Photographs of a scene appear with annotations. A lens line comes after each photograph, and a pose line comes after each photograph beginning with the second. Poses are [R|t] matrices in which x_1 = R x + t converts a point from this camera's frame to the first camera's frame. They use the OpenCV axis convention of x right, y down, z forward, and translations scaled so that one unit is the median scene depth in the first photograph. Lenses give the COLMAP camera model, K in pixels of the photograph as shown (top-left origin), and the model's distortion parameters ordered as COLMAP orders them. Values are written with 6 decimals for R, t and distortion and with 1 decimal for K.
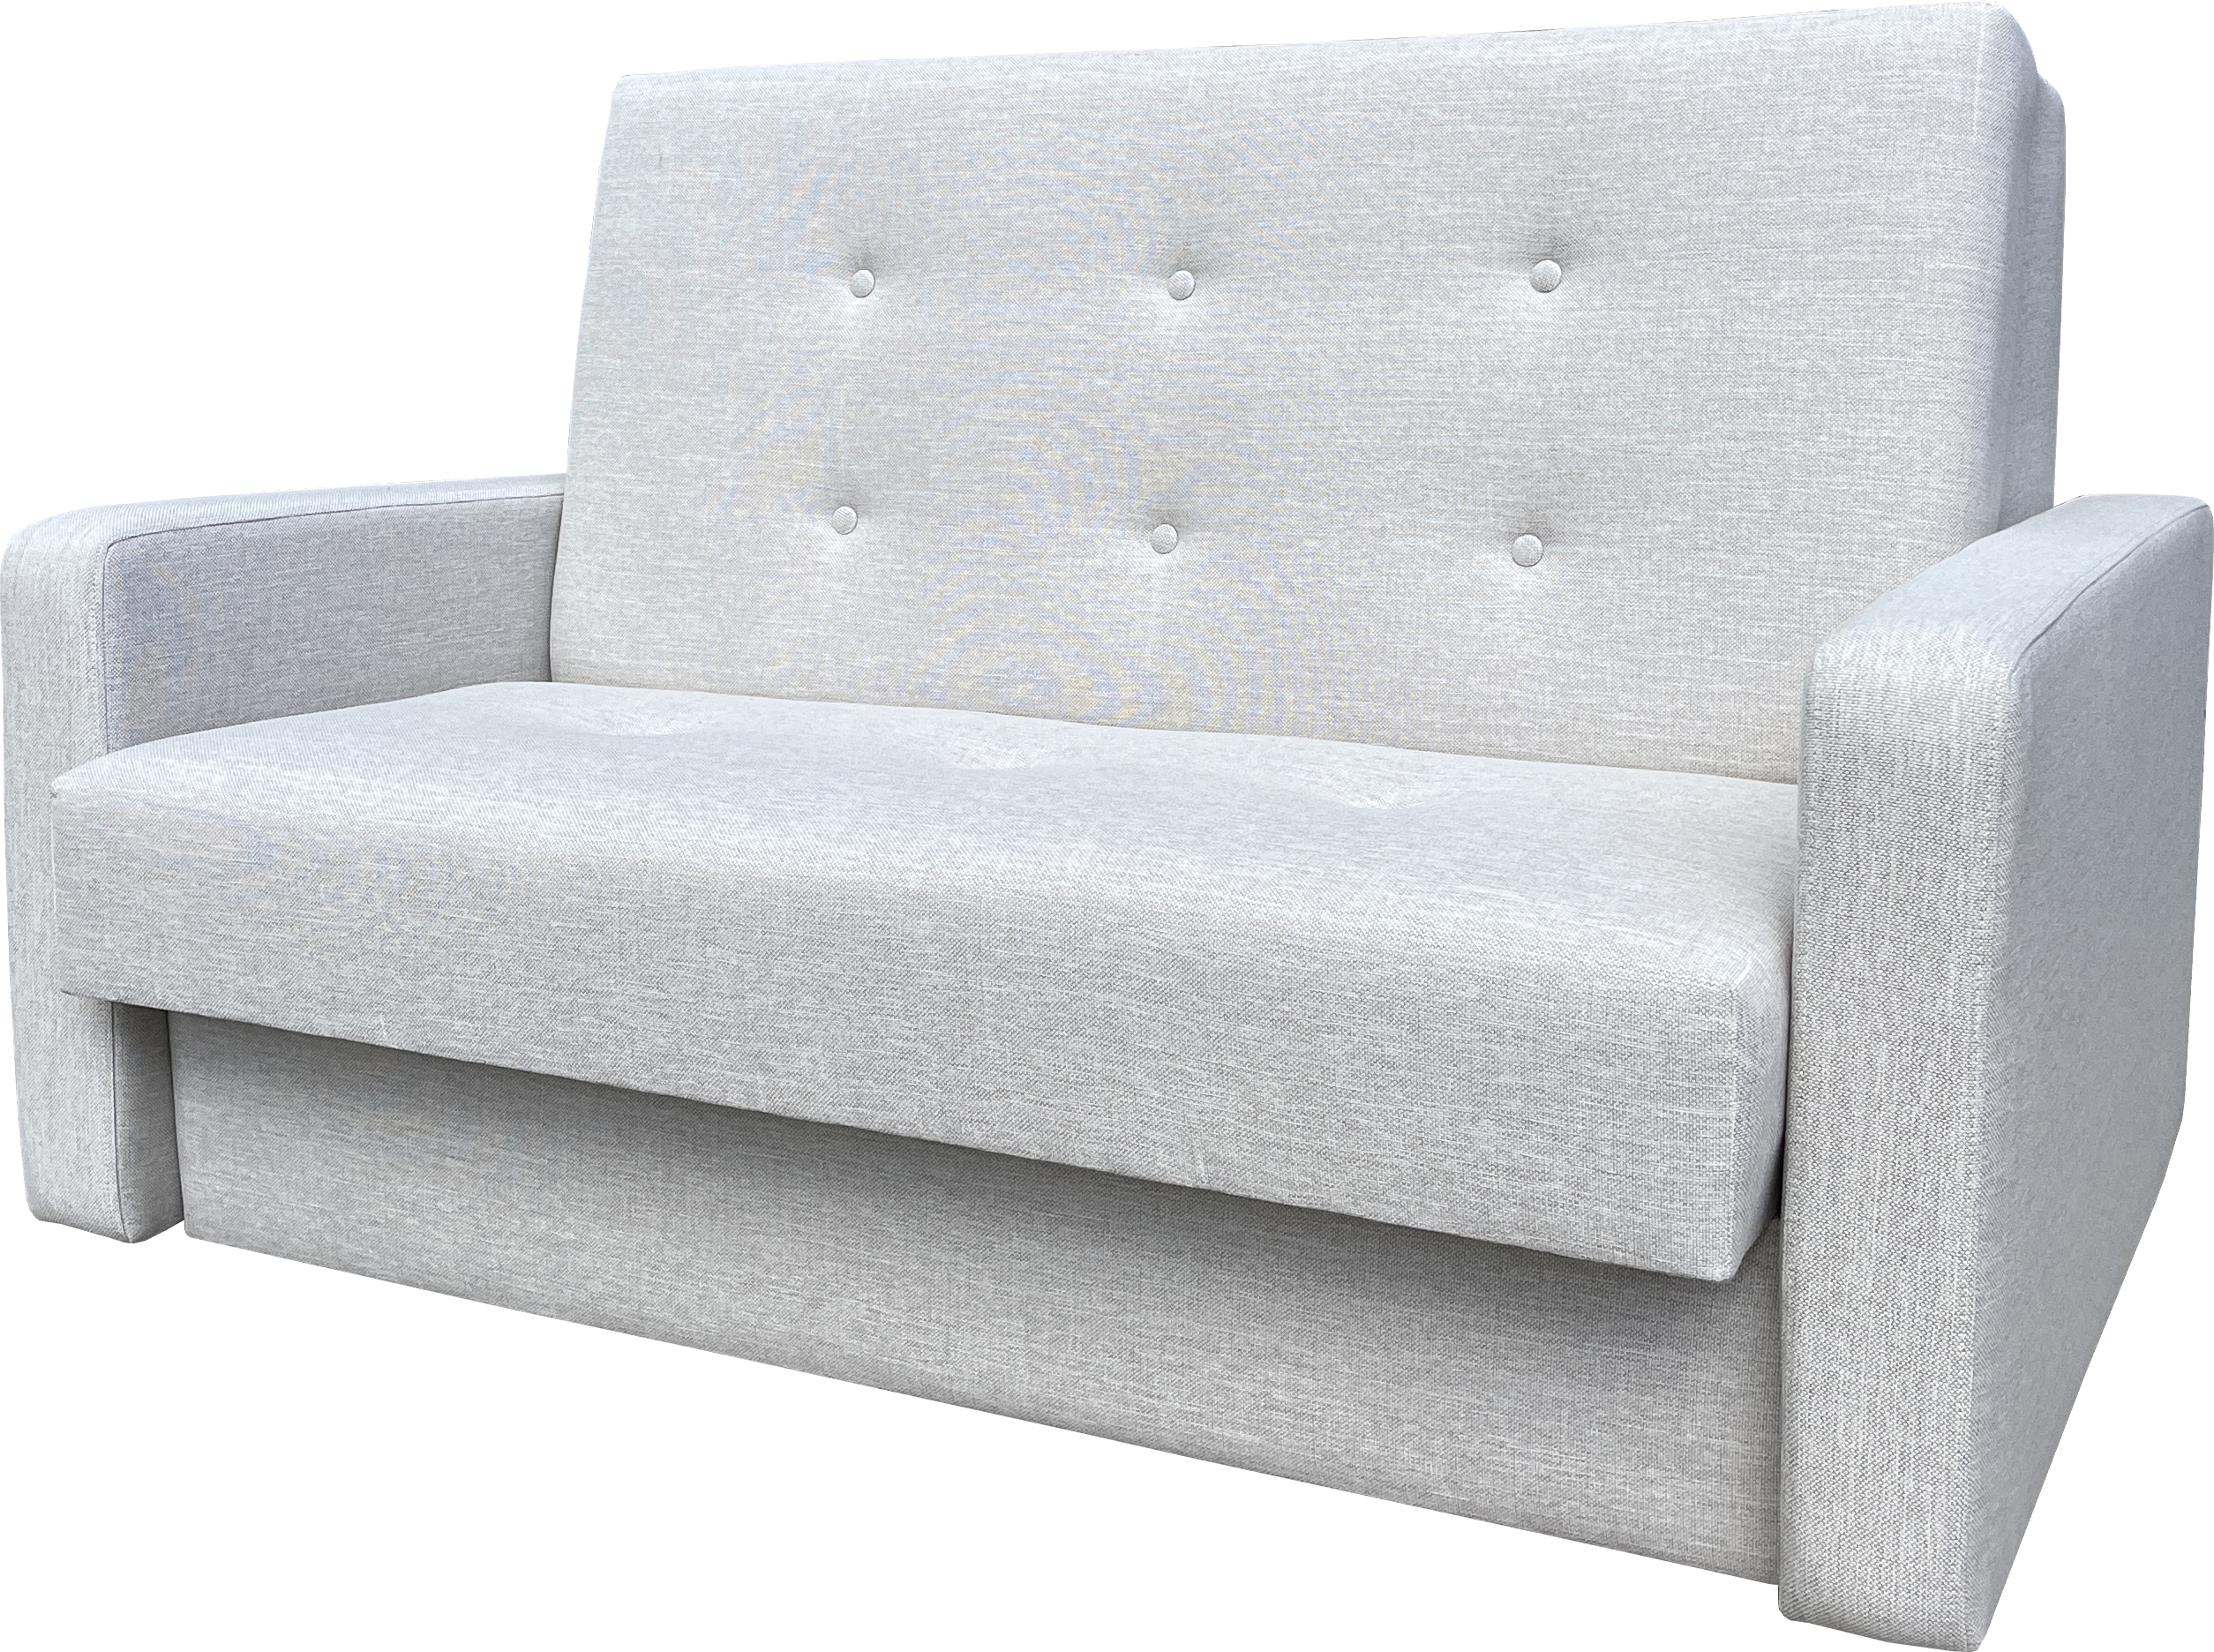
lens RADIAL K [[1678.9, 0, 1105.6], [0, 1678.9, 824.6], [0, 0, 1]] dist [0.000672, 0.000202]
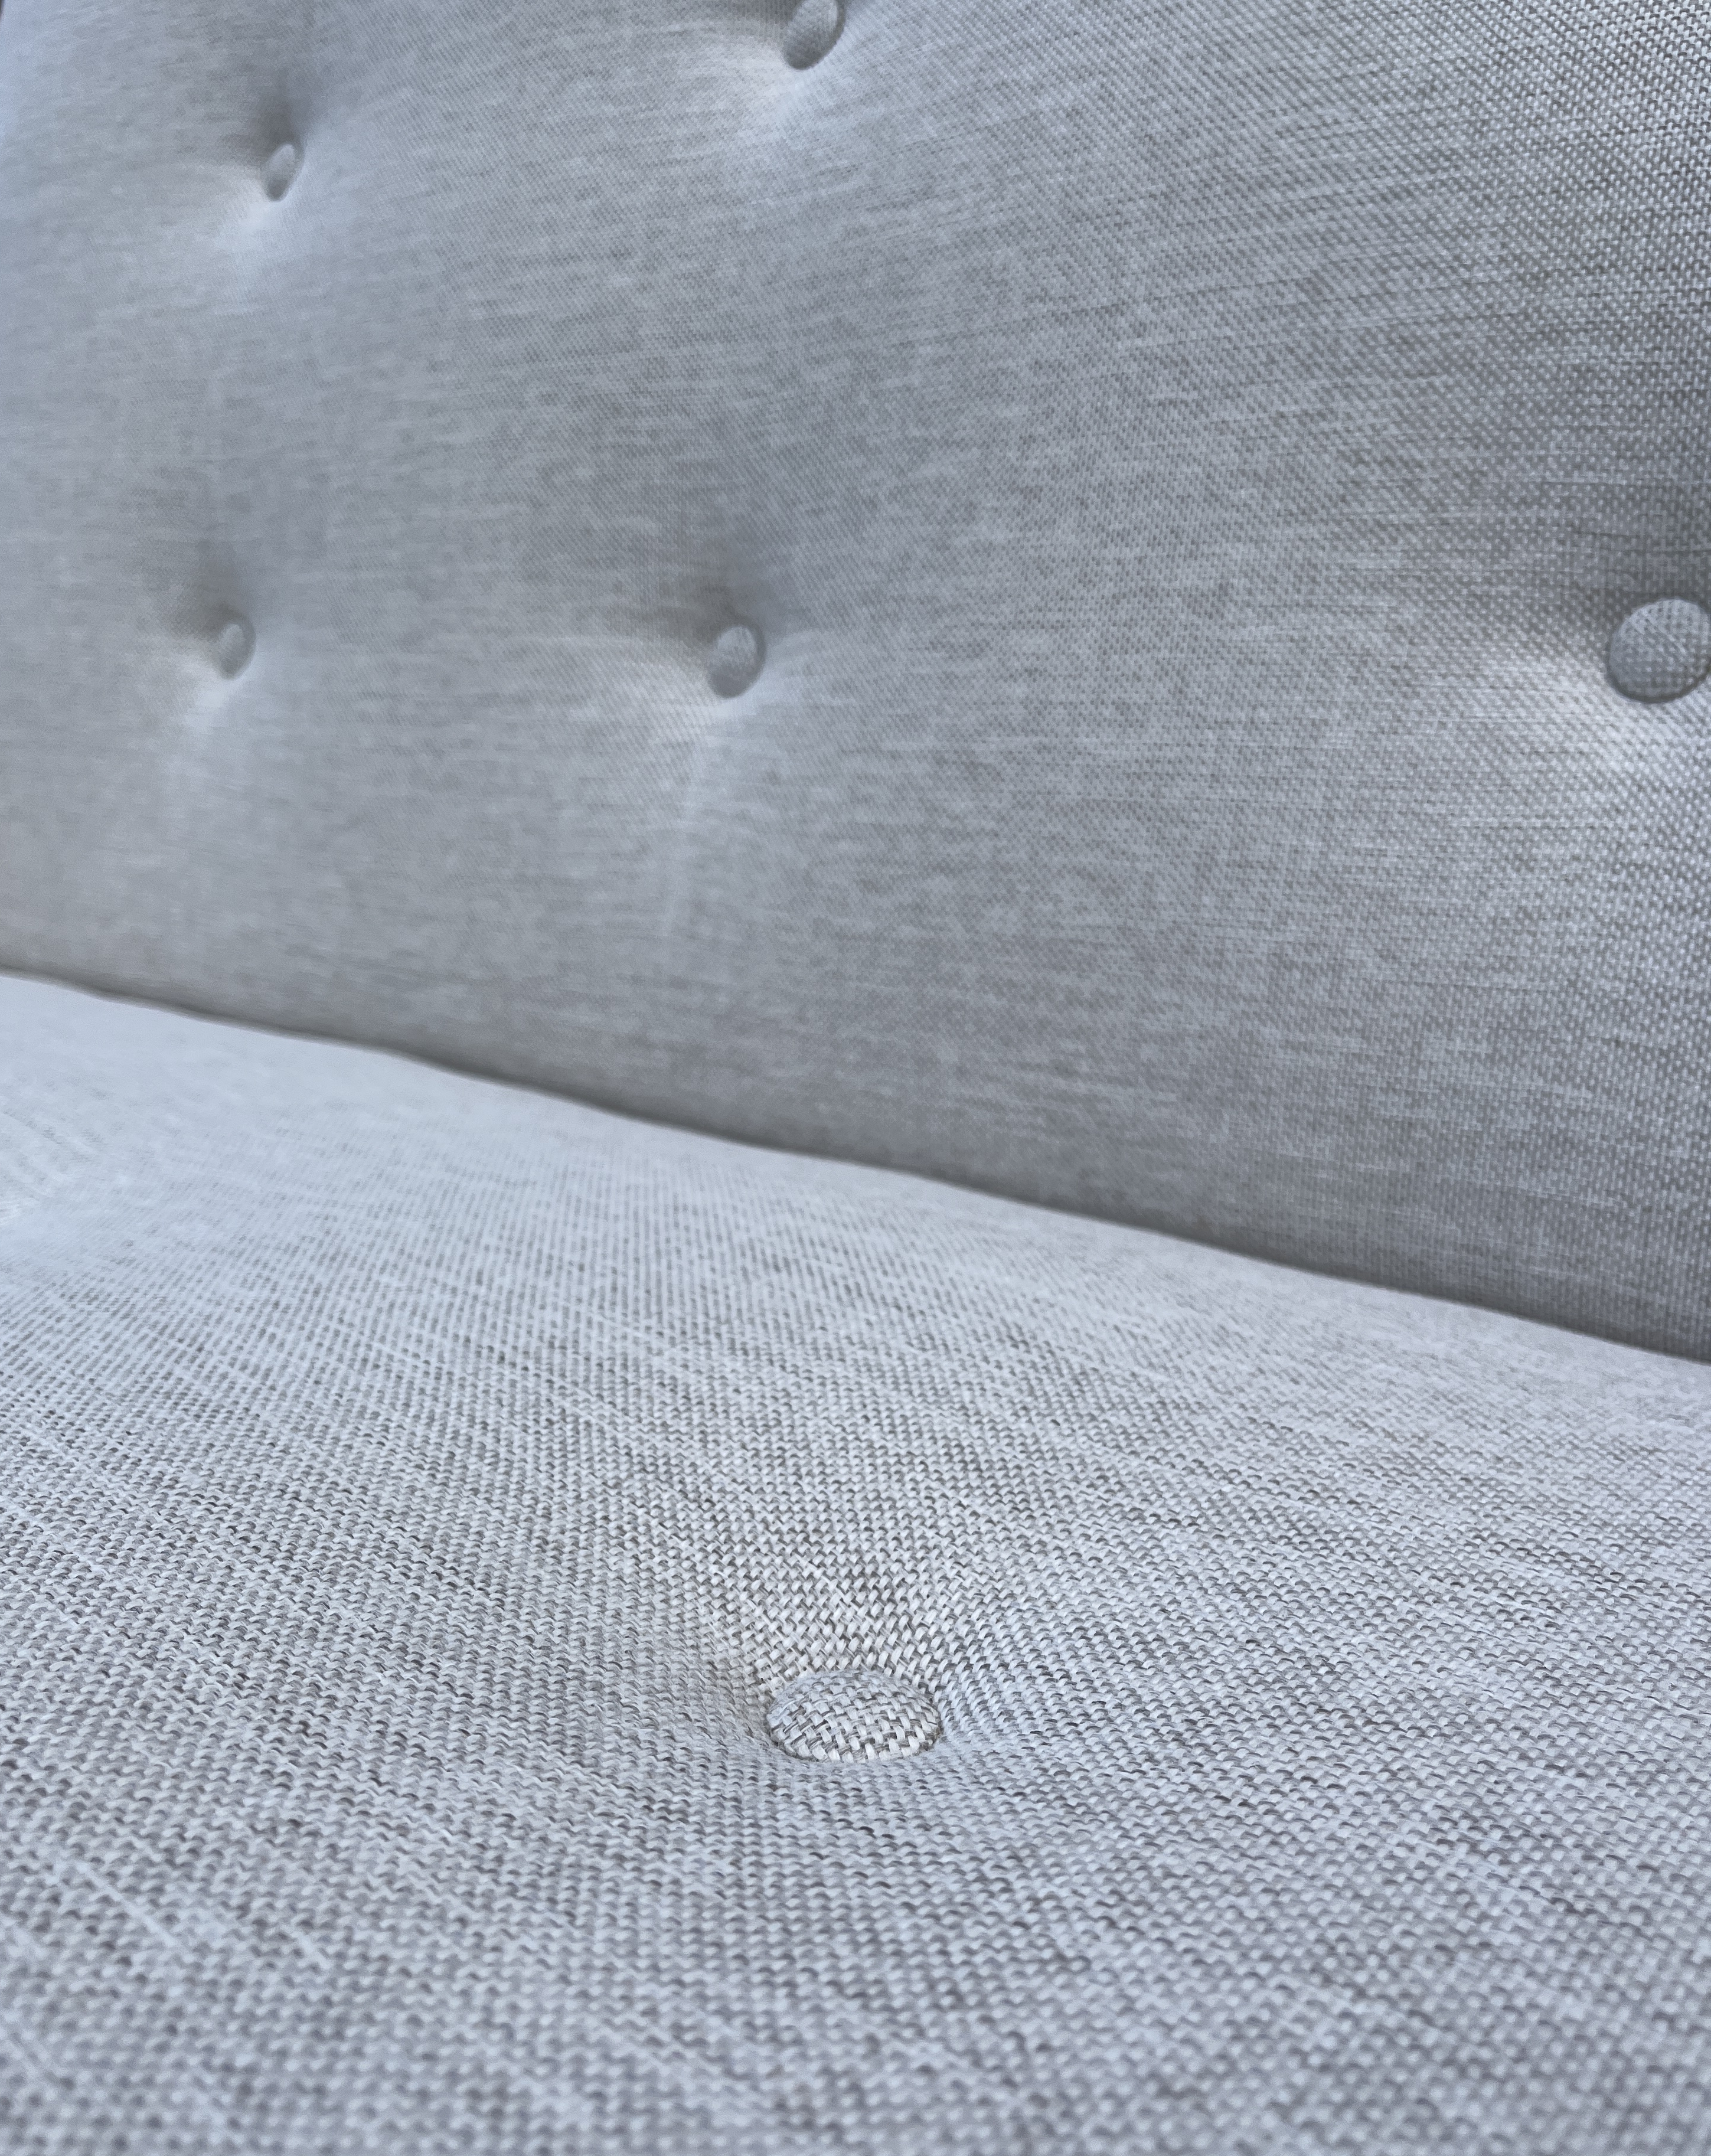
lens RADIAL K [[1762.2, 0, 863.2], [0, 1762.2, 1288.9], [0, 0, 1]] dist [-0.007696, -0.018006]
pose [[0.992373, 0.087694, -0.086640, 0.125387], [-0.081564, 0.994069, 0.071932, -0.049135], [0.092434, -0.064317, 0.993639, 0.574802]]
